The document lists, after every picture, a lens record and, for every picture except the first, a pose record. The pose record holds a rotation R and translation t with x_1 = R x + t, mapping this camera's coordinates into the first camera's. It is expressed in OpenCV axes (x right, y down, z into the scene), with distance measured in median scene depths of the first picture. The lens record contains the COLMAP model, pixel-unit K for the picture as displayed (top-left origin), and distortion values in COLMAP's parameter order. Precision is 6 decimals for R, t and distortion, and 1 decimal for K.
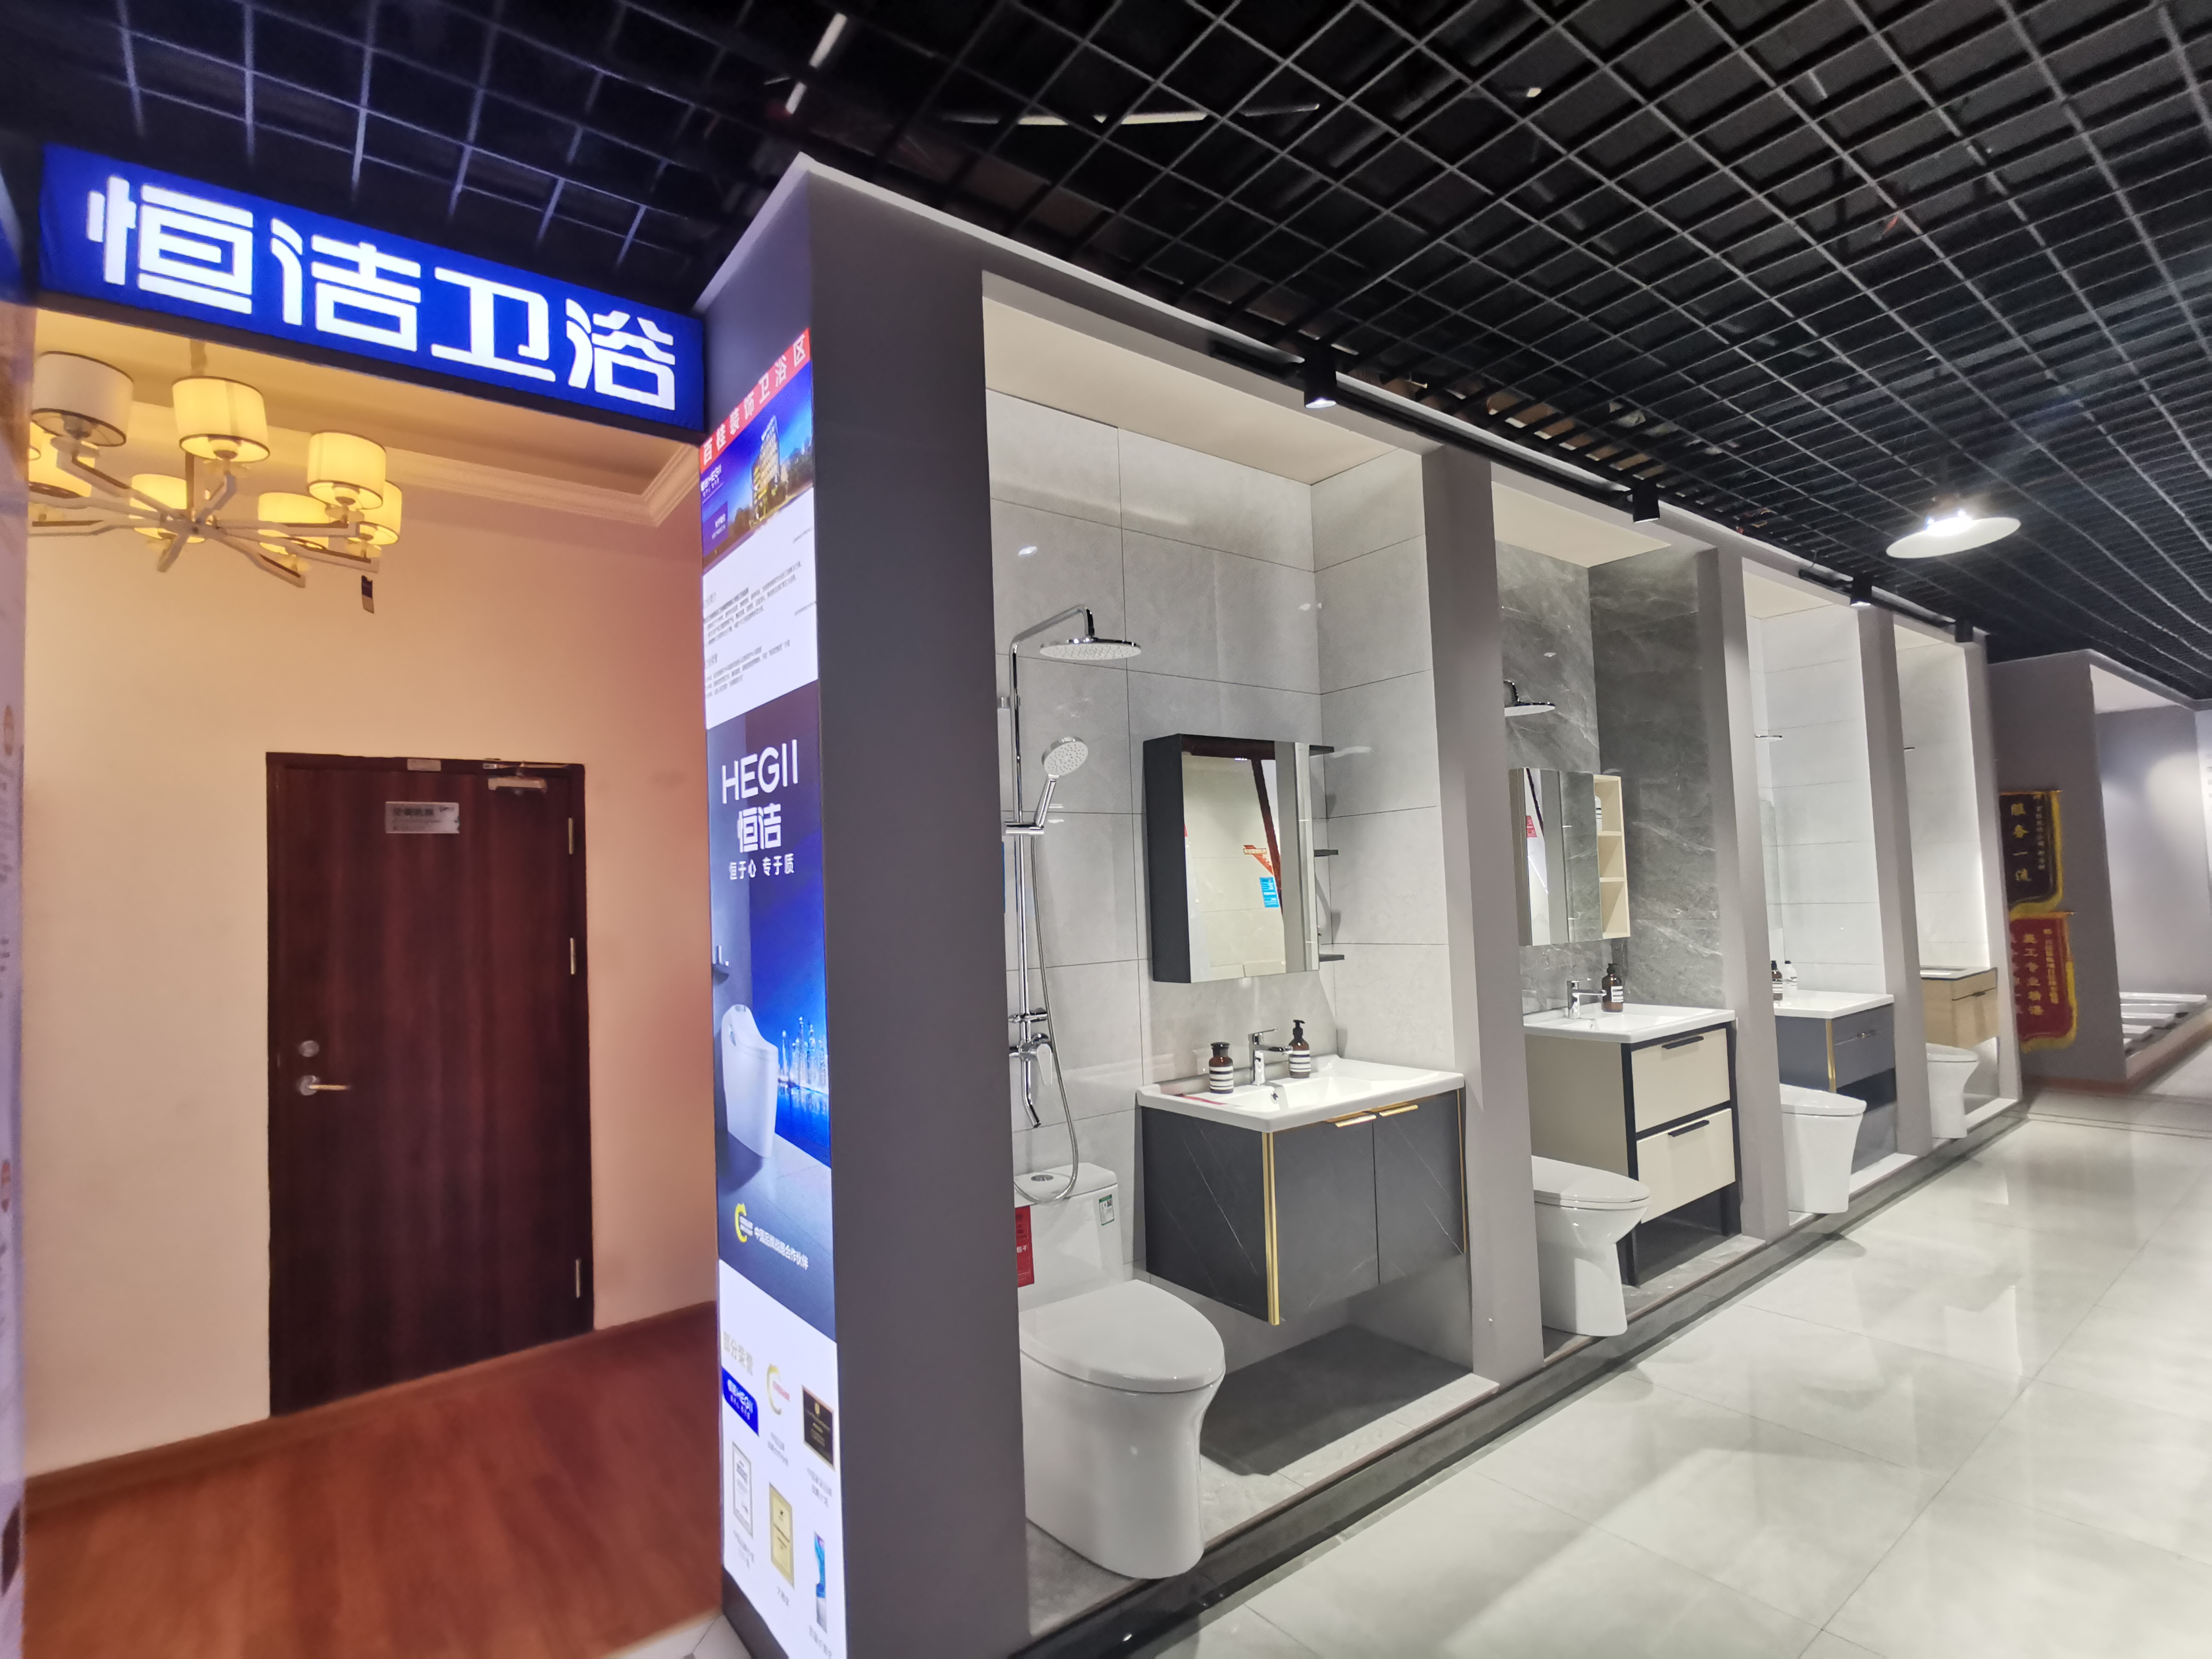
lens RADIAL K [[1069.7, 0, 1098.7], [0, 1069.7, 839.2], [0, 0, 1]] dist [0.000829, -0.009124]
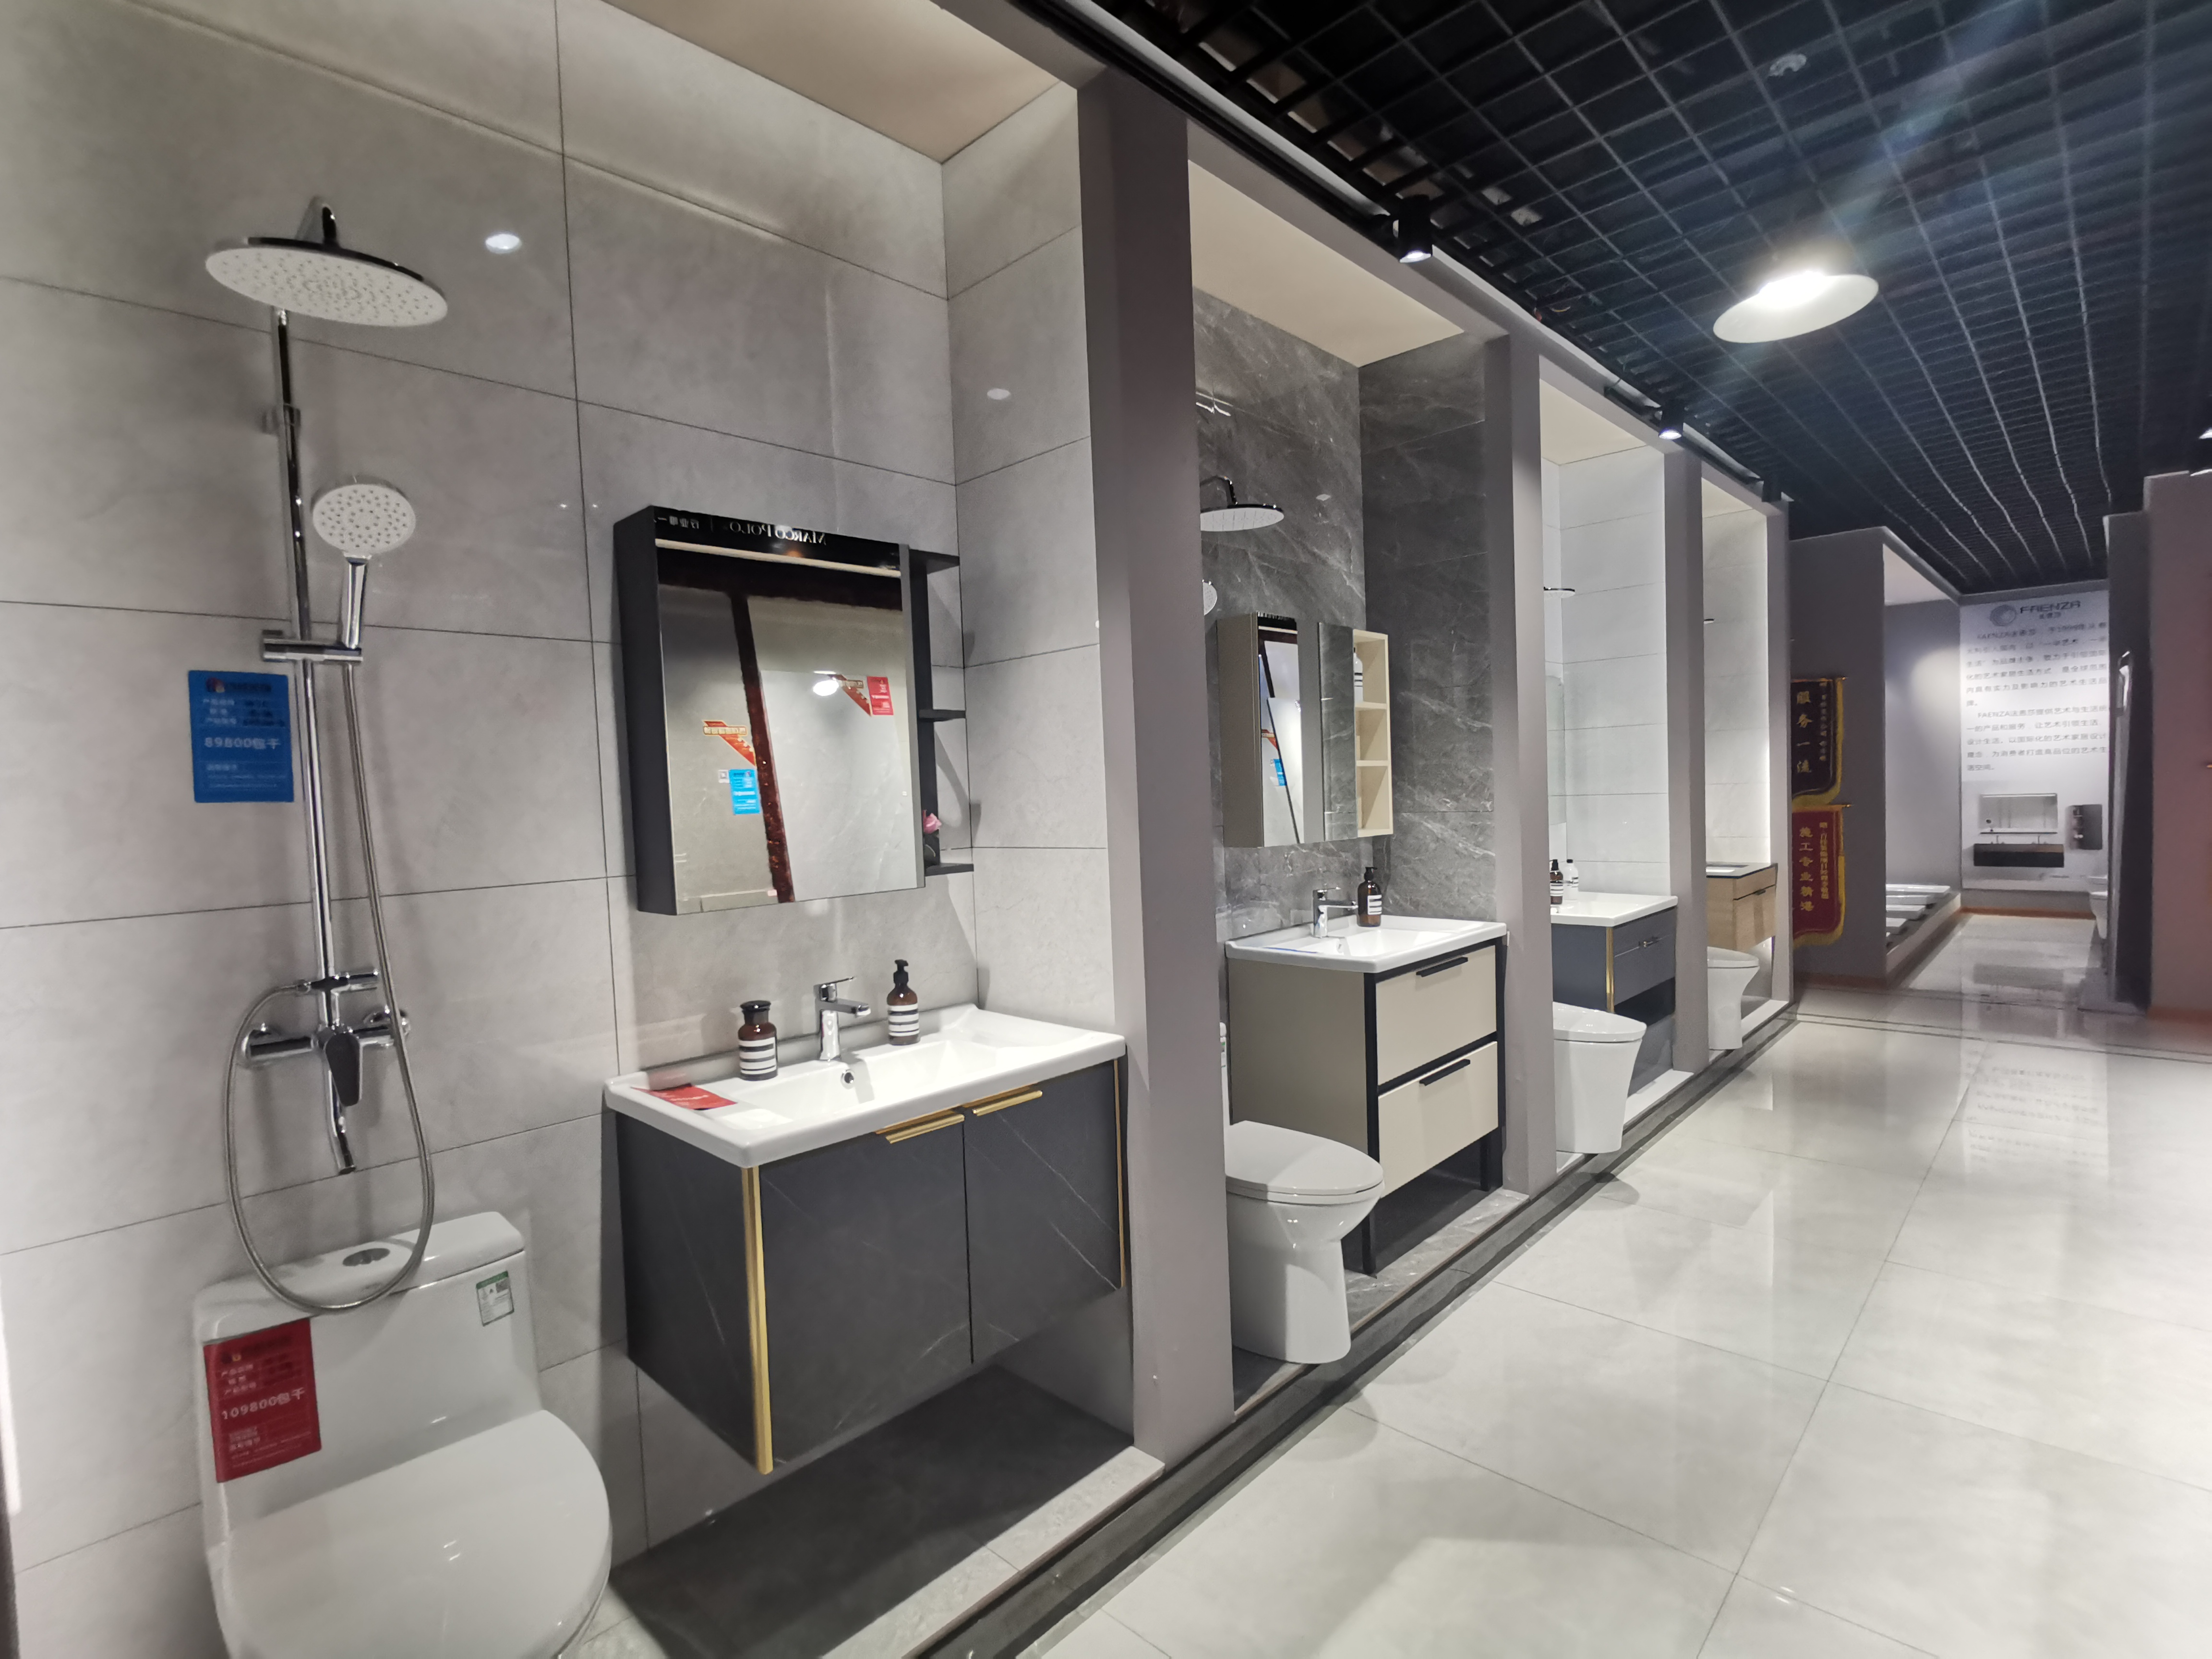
lens RADIAL K [[1069.7, 0, 1100.4], [0, 1069.7, 837.6], [0, 0, 1]] dist [0.000829, -0.009124]
pose [[0.988169, -0.007920, 0.153162, 0.170003], [-0.006395, 0.995669, 0.092749, 0.022040], [-0.153233, -0.092631, 0.983839, 0.258701]]
